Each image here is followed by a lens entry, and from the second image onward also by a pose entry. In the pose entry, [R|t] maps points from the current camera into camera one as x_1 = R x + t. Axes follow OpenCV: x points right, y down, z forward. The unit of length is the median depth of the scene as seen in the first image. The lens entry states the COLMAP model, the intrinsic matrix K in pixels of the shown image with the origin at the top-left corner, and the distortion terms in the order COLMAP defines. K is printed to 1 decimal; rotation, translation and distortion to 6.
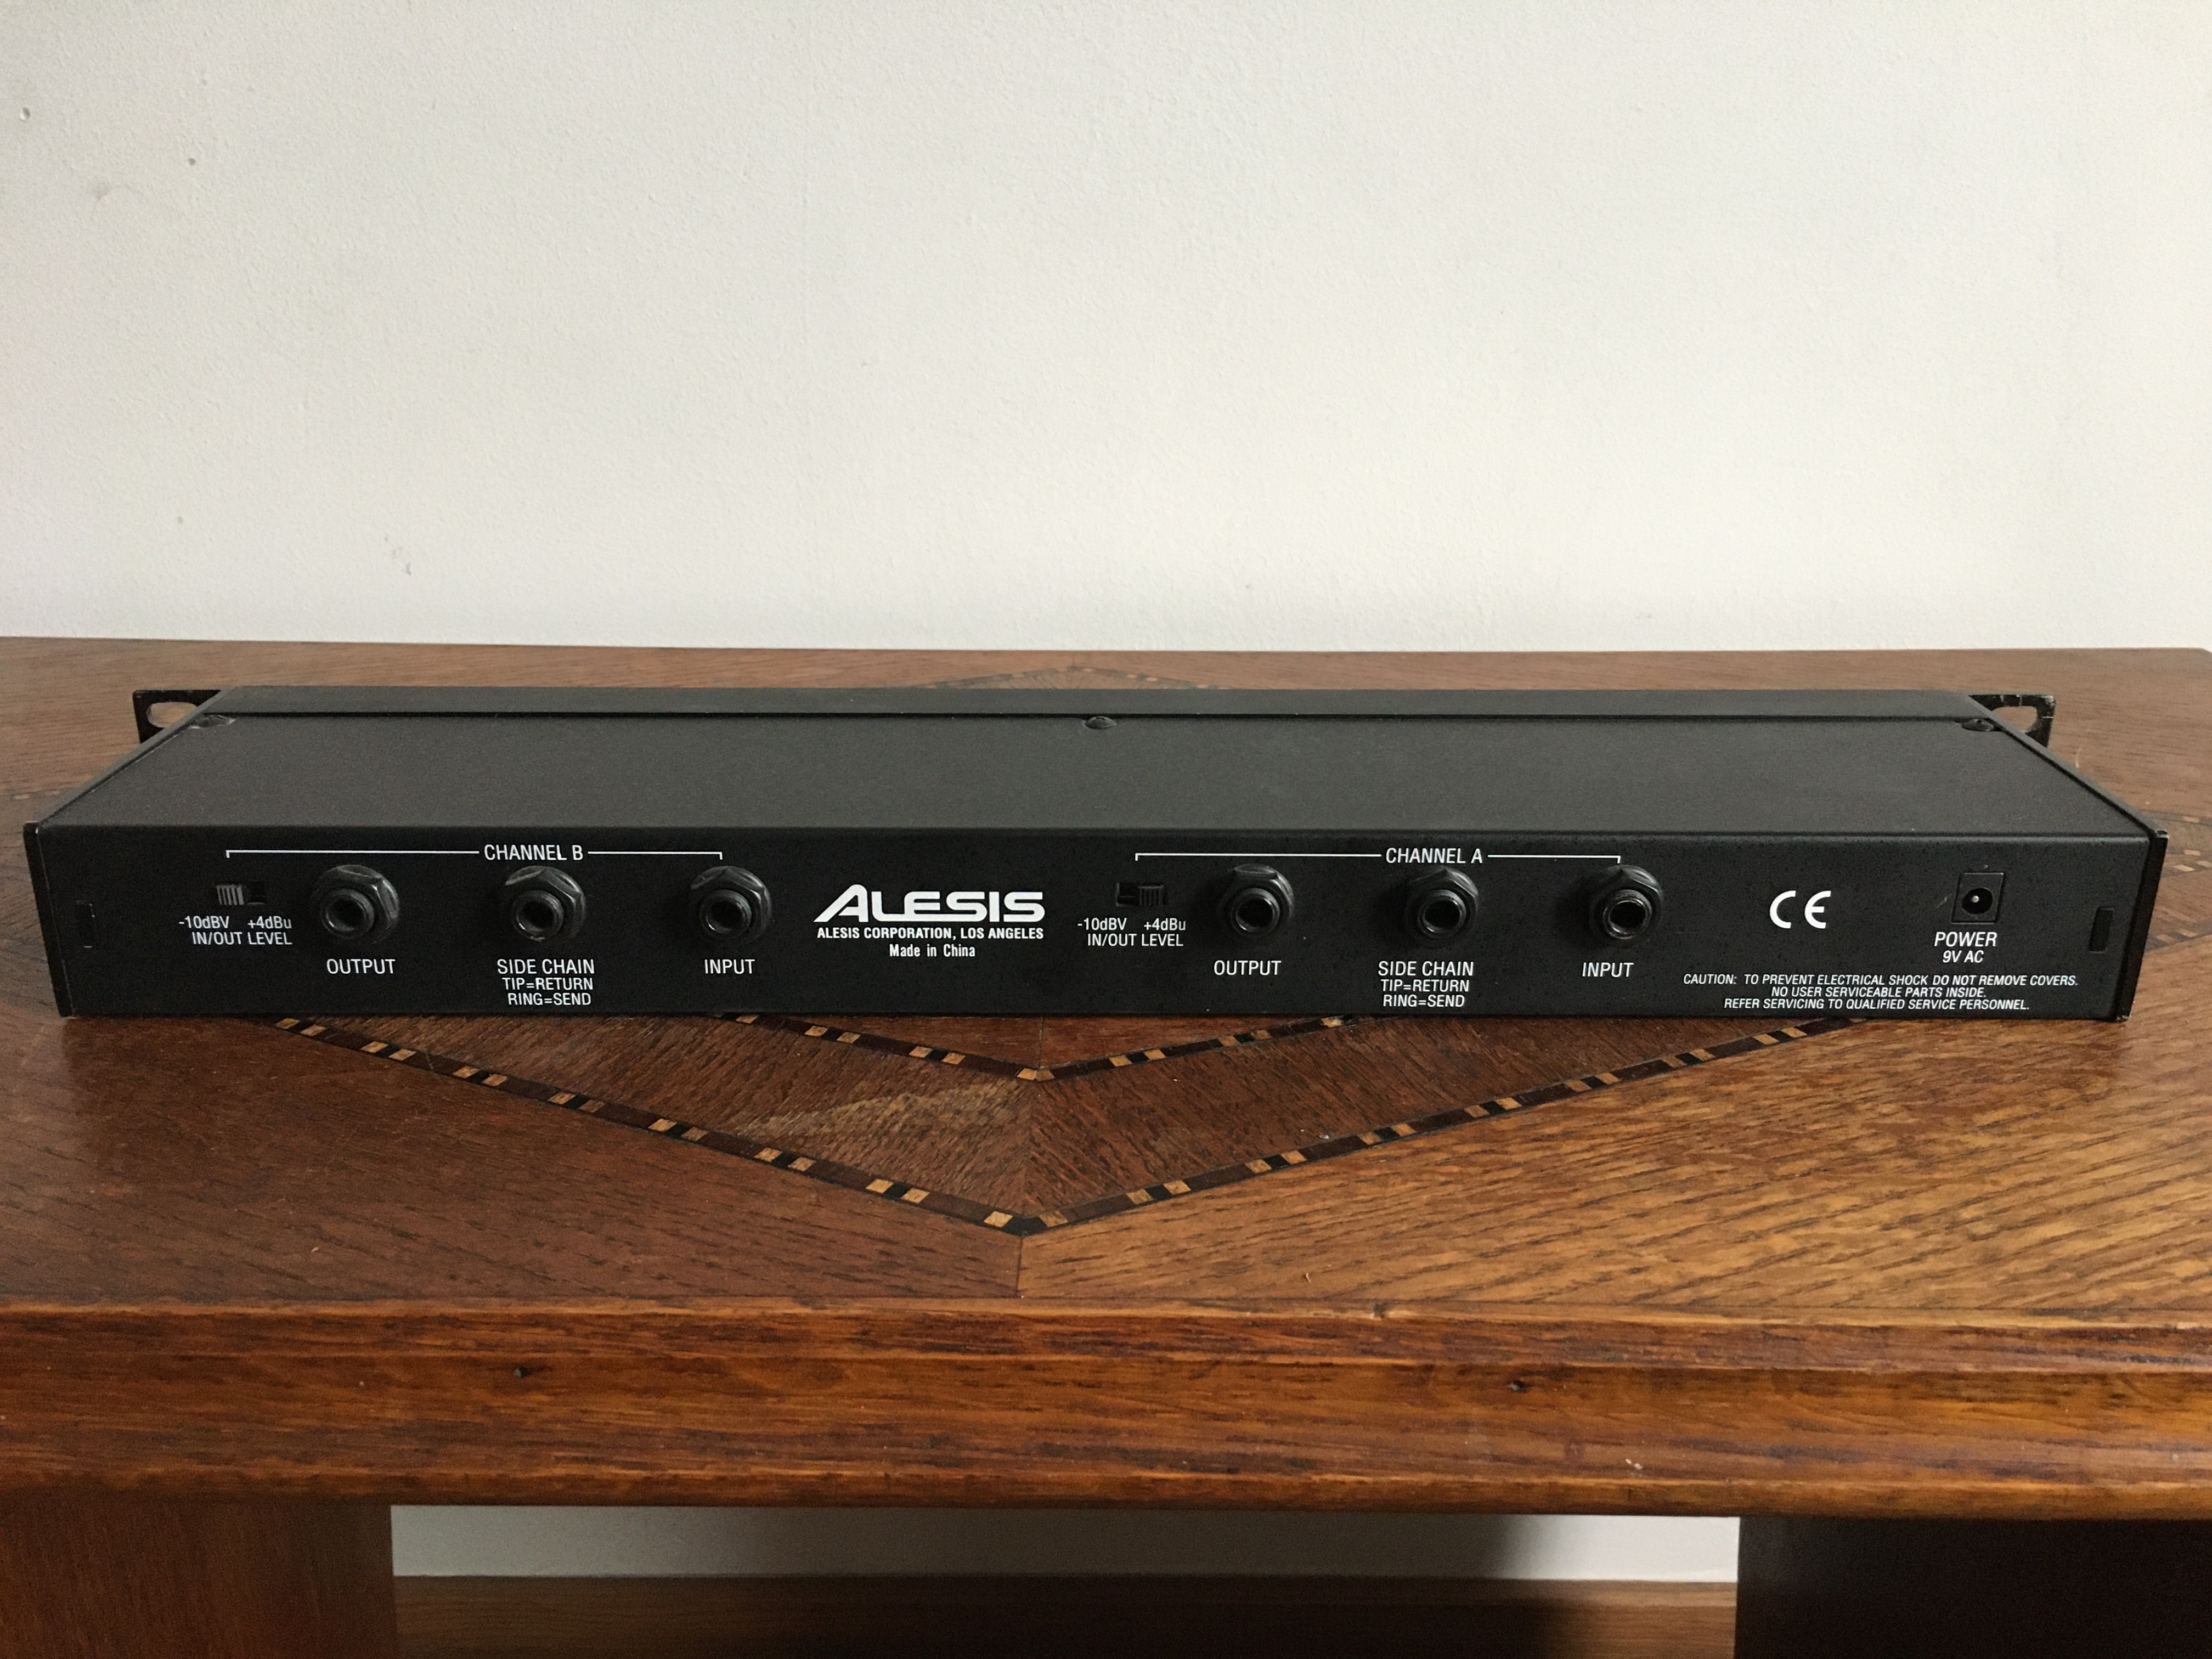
lens RADIAL K [[1938.9, 0, 1096.0], [0, 1938.9, 841.1], [0, 0, 1]] dist [0.071148, -0.131302]
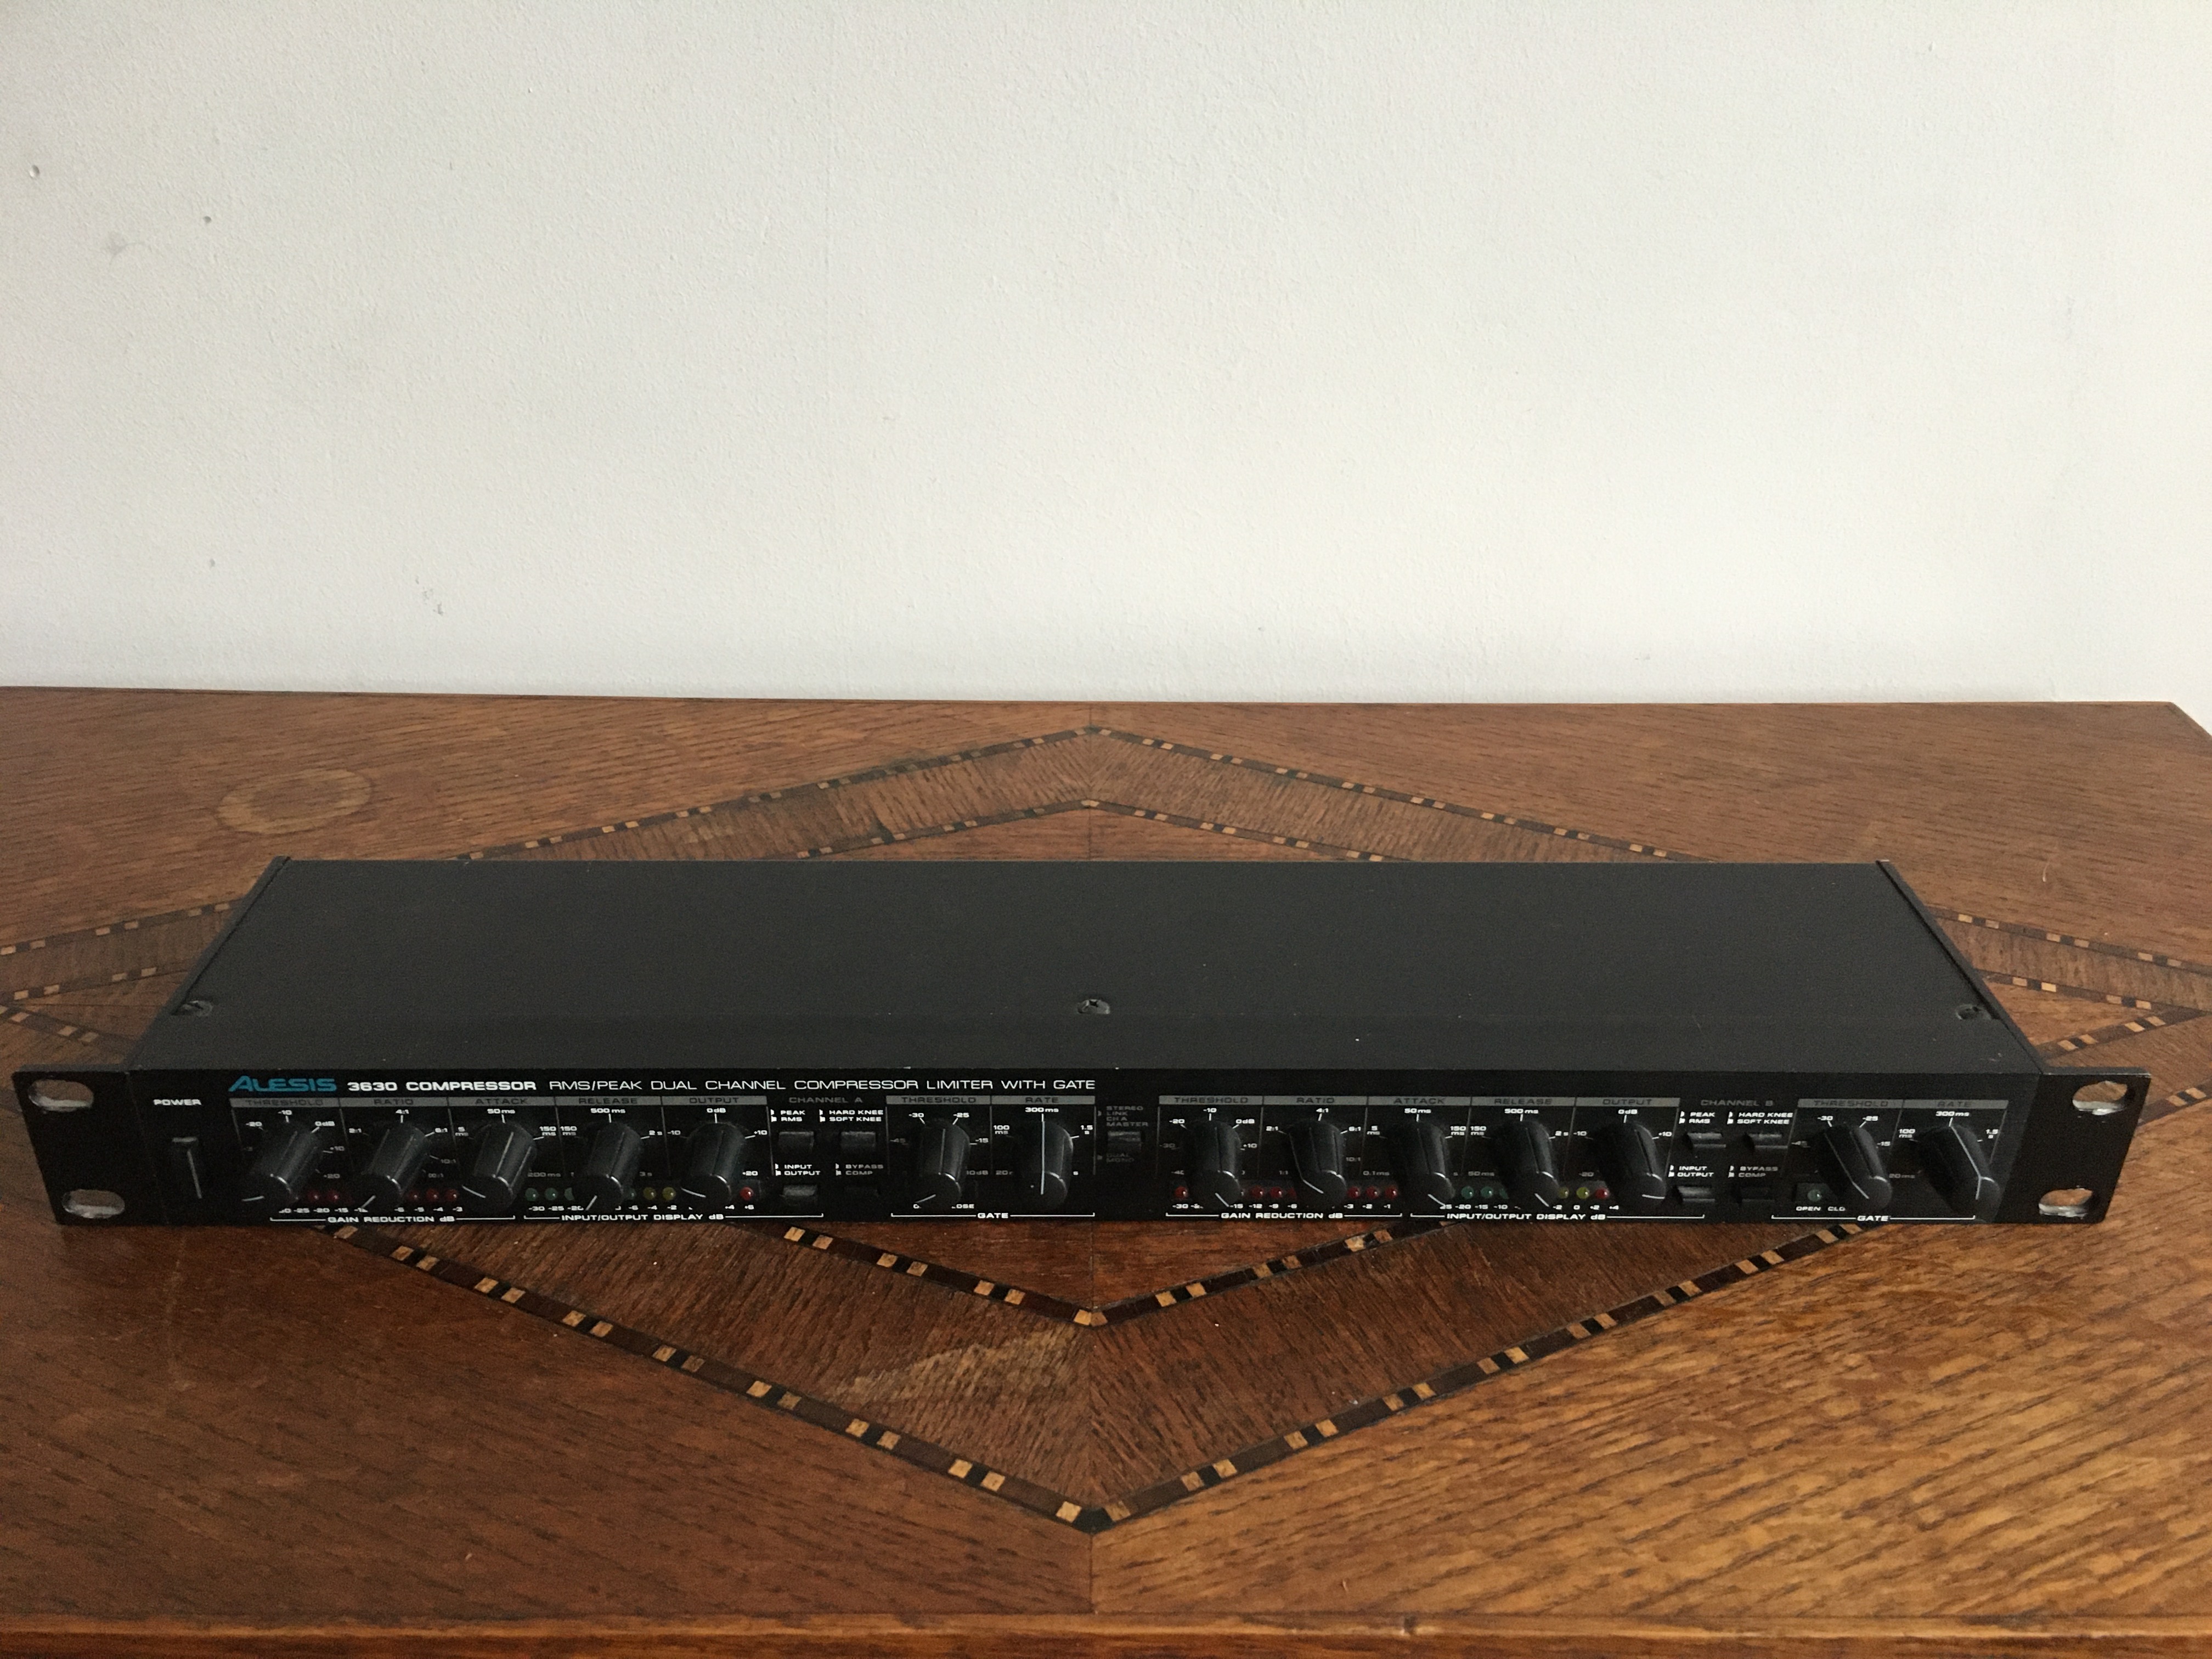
lens RADIAL K [[1938.9, 0, 1091.1], [0, 1938.9, 817.4], [0, 0, 1]] dist [0.071148, -0.131302]
pose [[0.999852, 0.001363, 0.017161, -0.055112], [-0.003739, 0.990261, 0.139174, -0.348483], [-0.016804, -0.139218, 0.990119, -0.063491]]
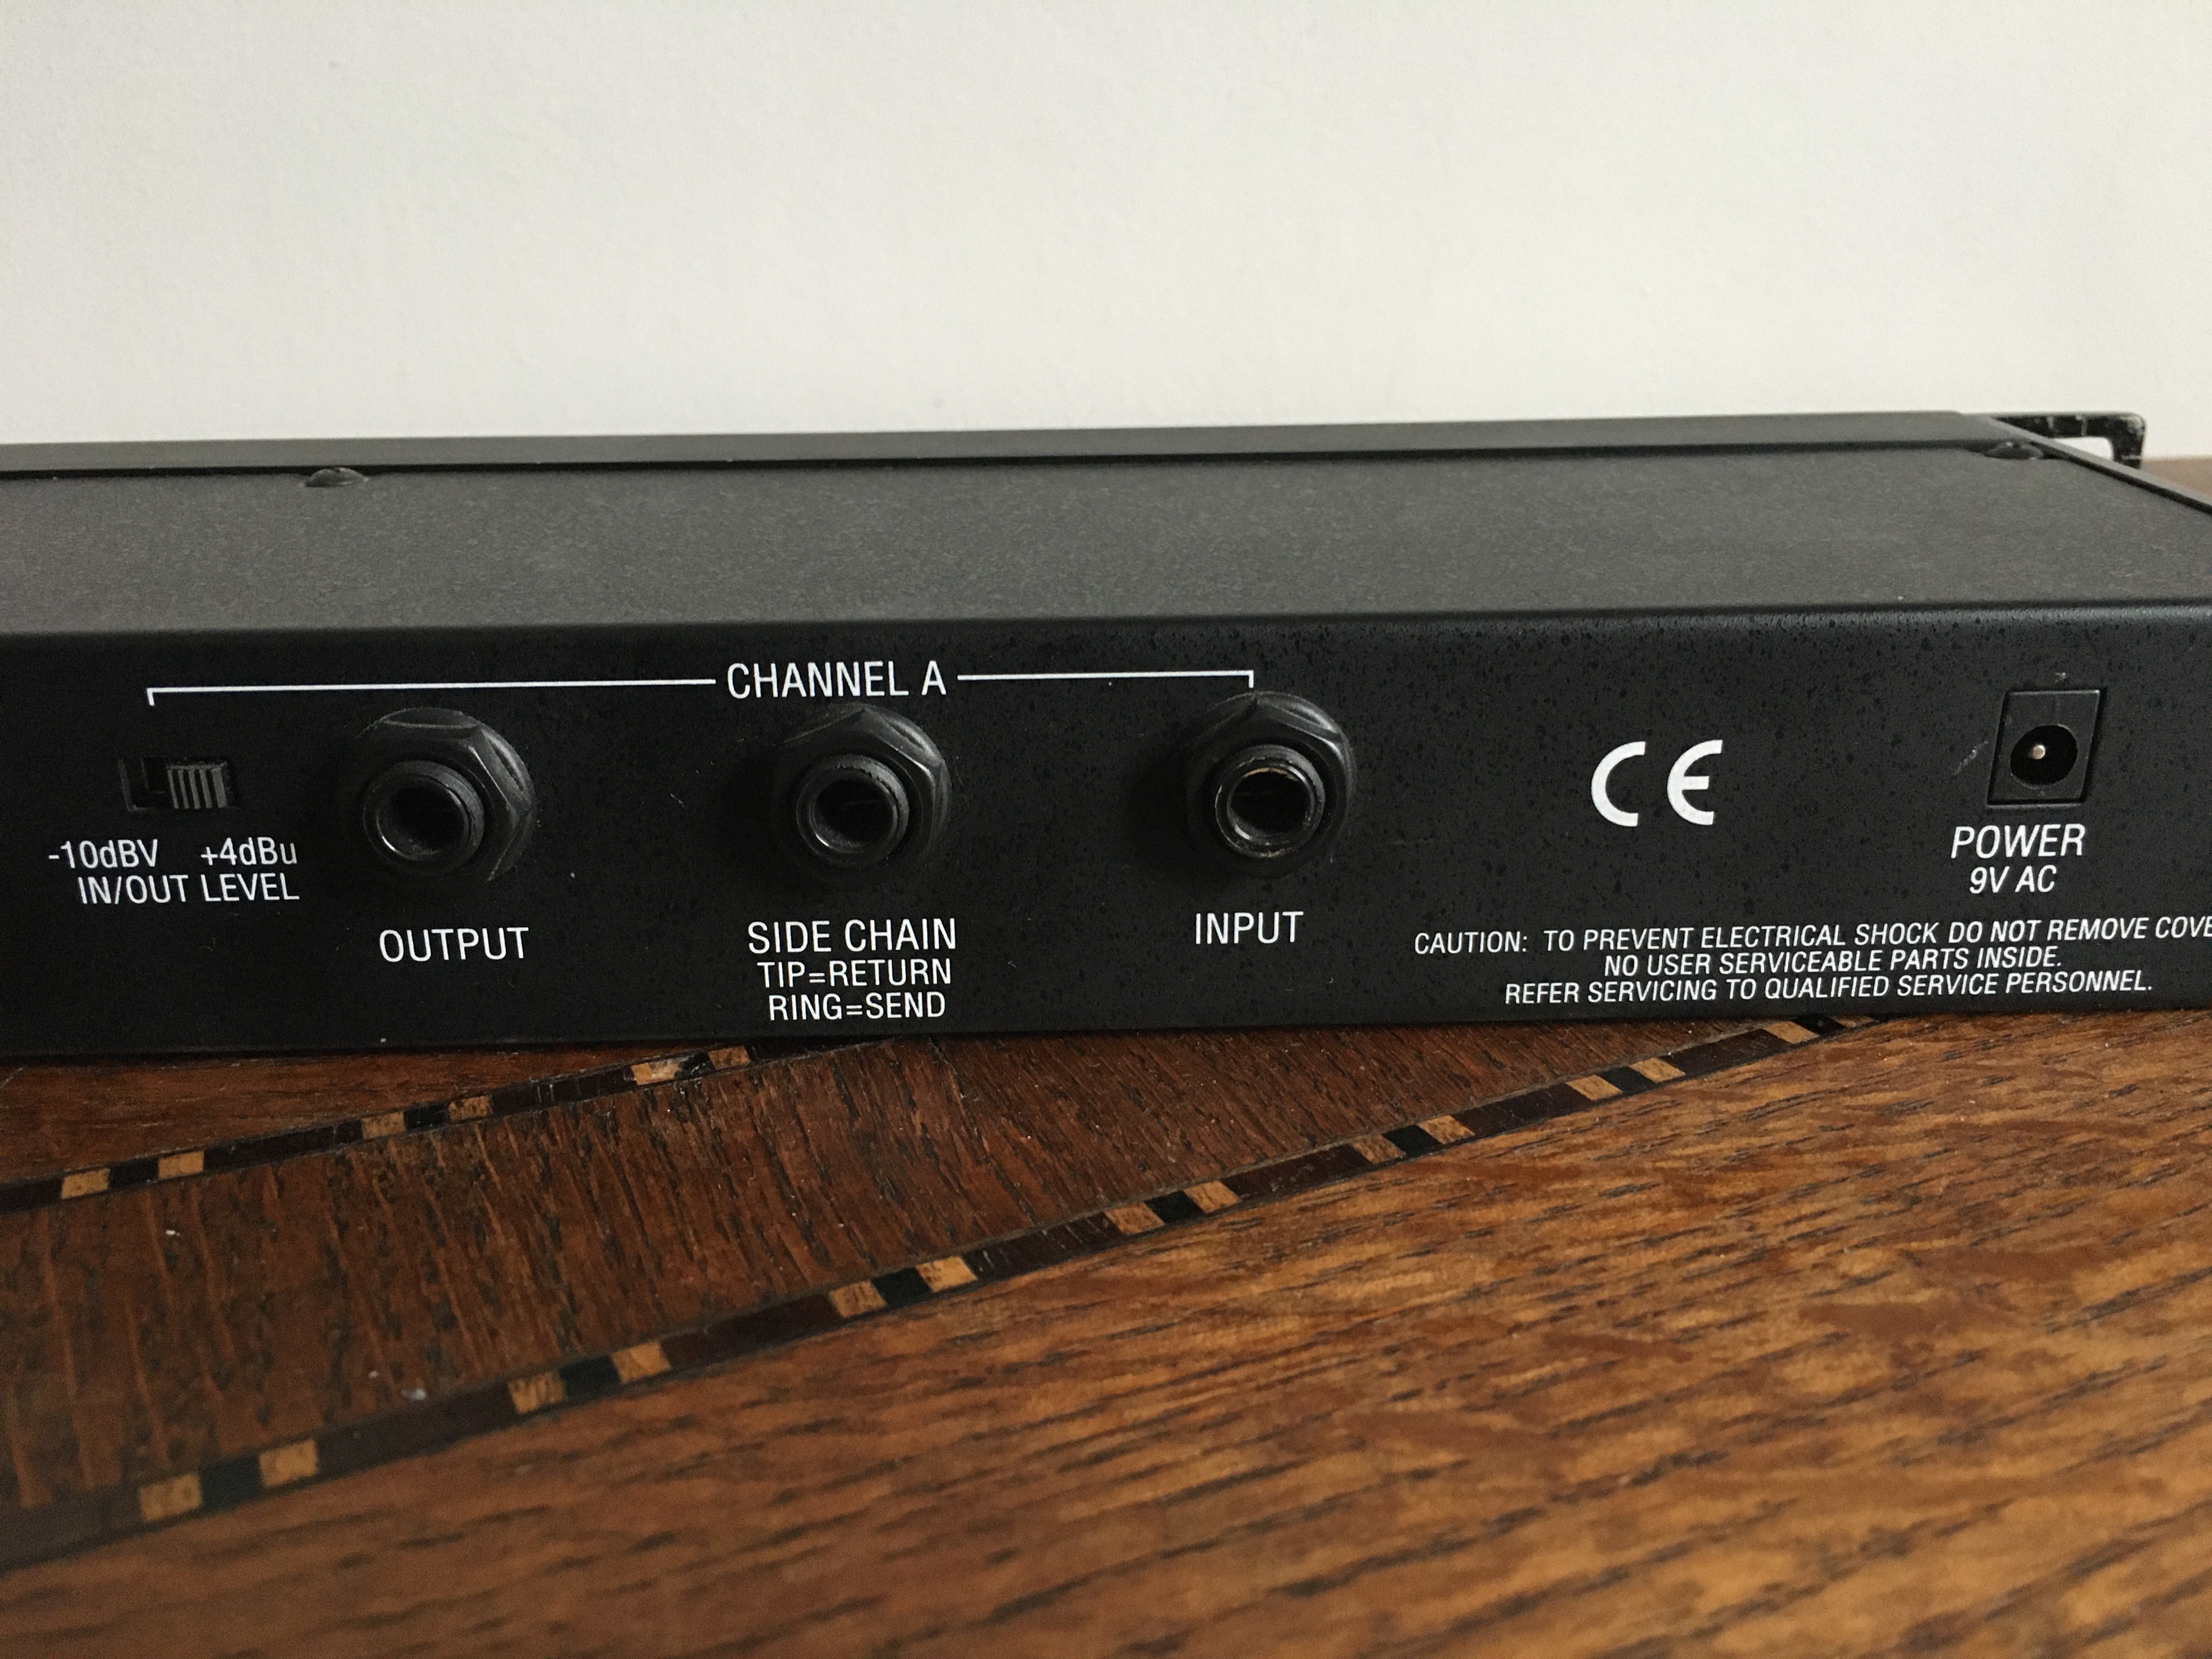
lens RADIAL K [[1938.9, 0, 1119.8], [0, 1938.9, 840.2], [0, 0, 1]] dist [0.071148, -0.131302]
pose [[0.999612, -0.021936, 0.017145, 0.261088], [0.021888, 0.999756, 0.002938, 0.046882], [-0.017205, -0.002562, 0.999849, 0.635404]]
